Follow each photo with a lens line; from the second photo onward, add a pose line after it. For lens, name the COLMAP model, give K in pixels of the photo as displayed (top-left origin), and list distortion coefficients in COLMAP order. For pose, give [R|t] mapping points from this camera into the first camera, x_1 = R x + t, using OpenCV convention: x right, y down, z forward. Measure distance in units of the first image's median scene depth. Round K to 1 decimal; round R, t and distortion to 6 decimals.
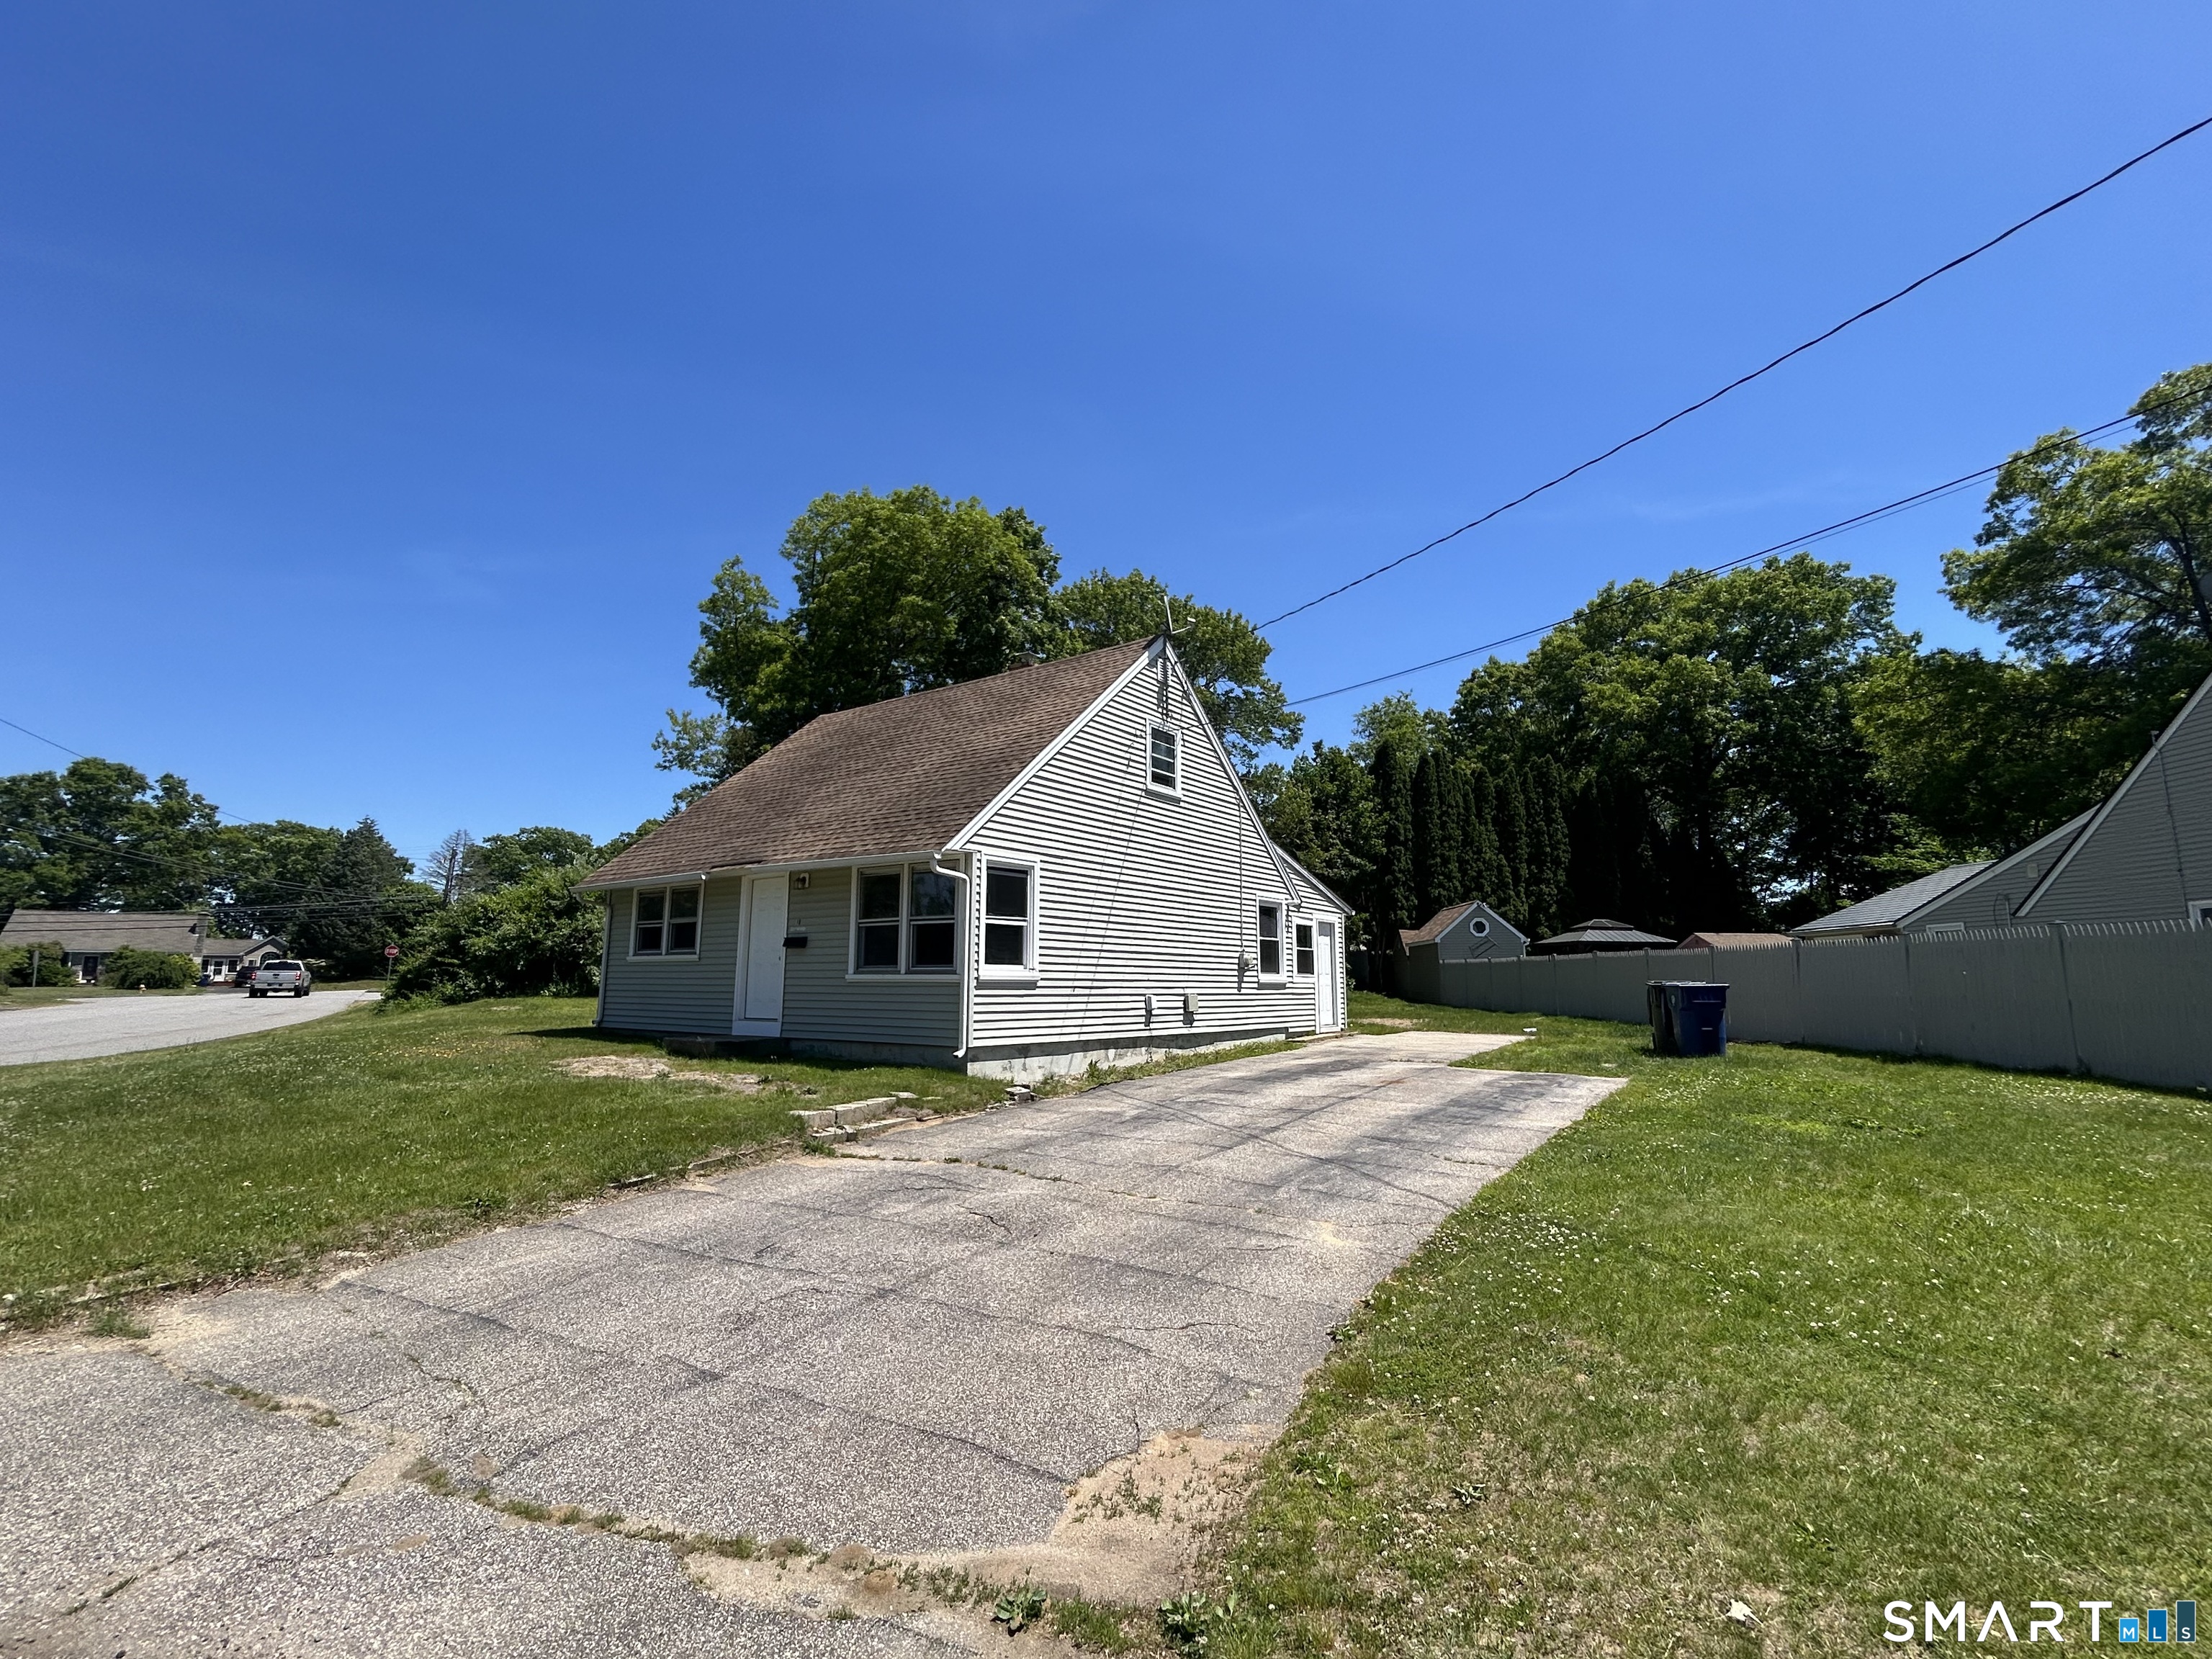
lens RADIAL K [[974.5, 0, 1107.0], [0, 974.5, 832.4], [0, 0, 1]] dist [0.000129, 0.000001]
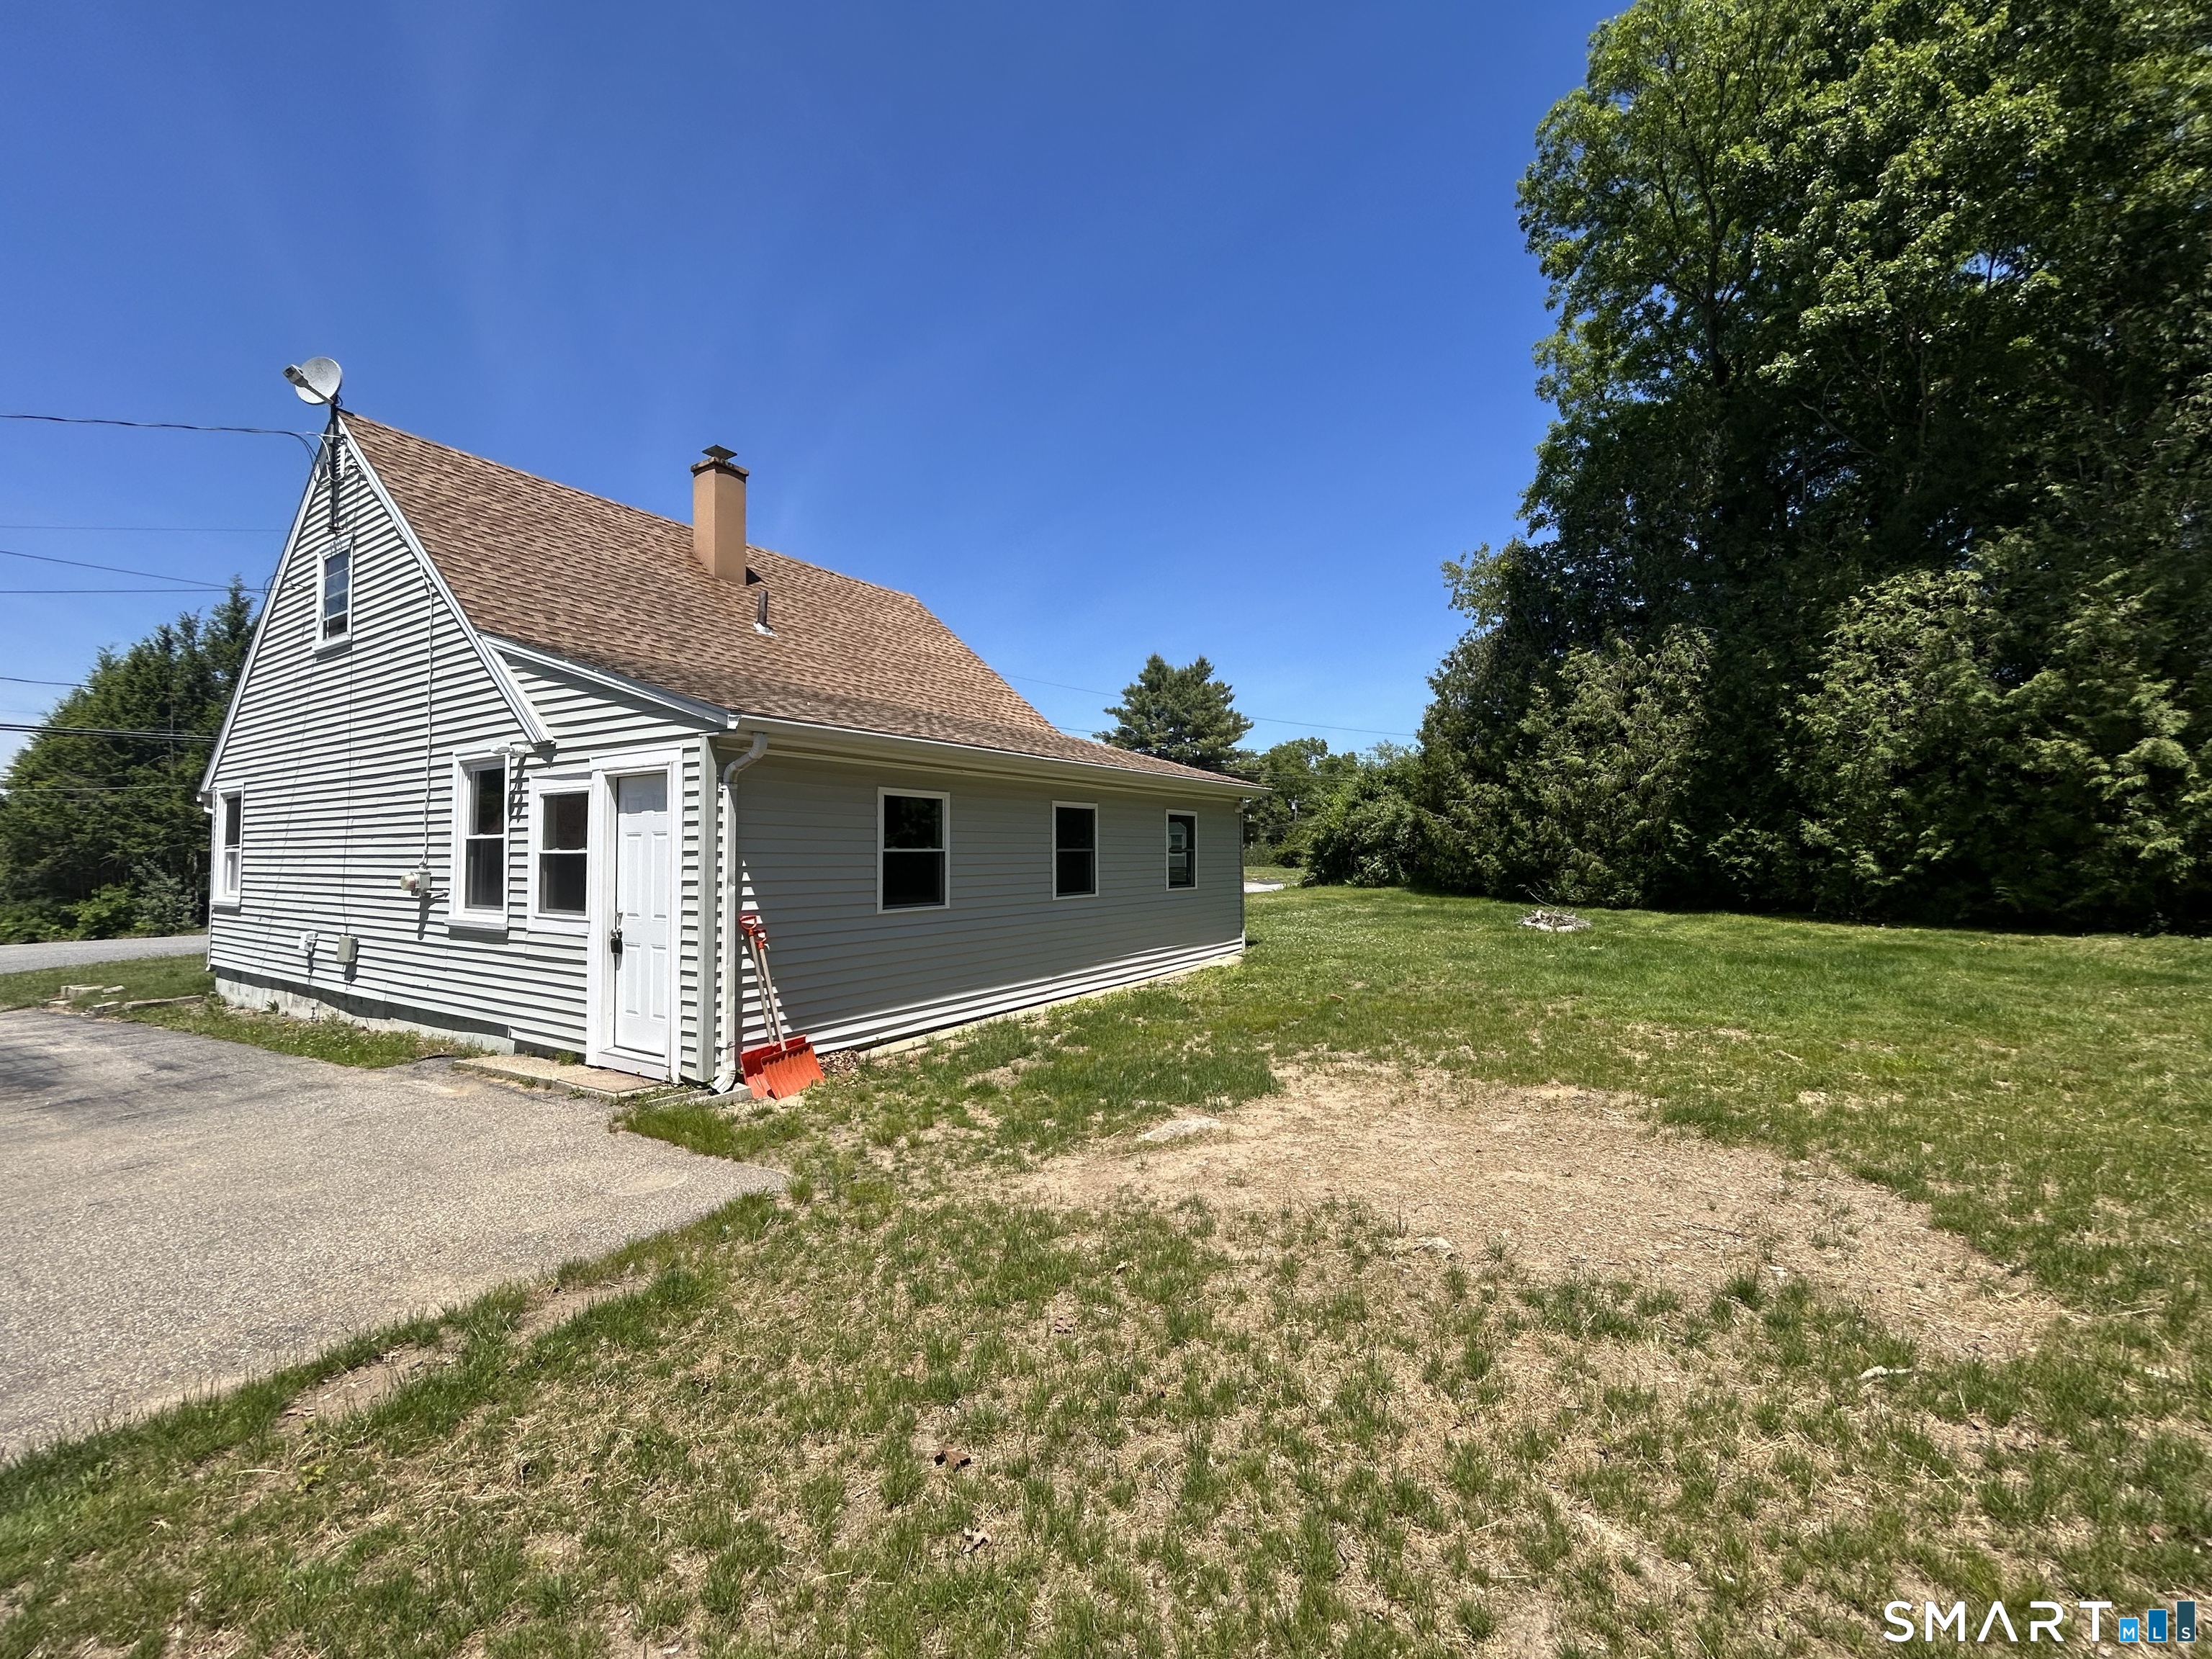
lens RADIAL K [[896.2, 0, 1103.9], [0, 896.2, 820.6], [0, 0, 1]] dist [0.003159, 0.000061]
pose [[0.058468, -0.049503, -0.997061, 0.623370], [0.157485, 0.986721, -0.039754, 0.165748], [0.985789, -0.154698, 0.065487, 1.263294]]
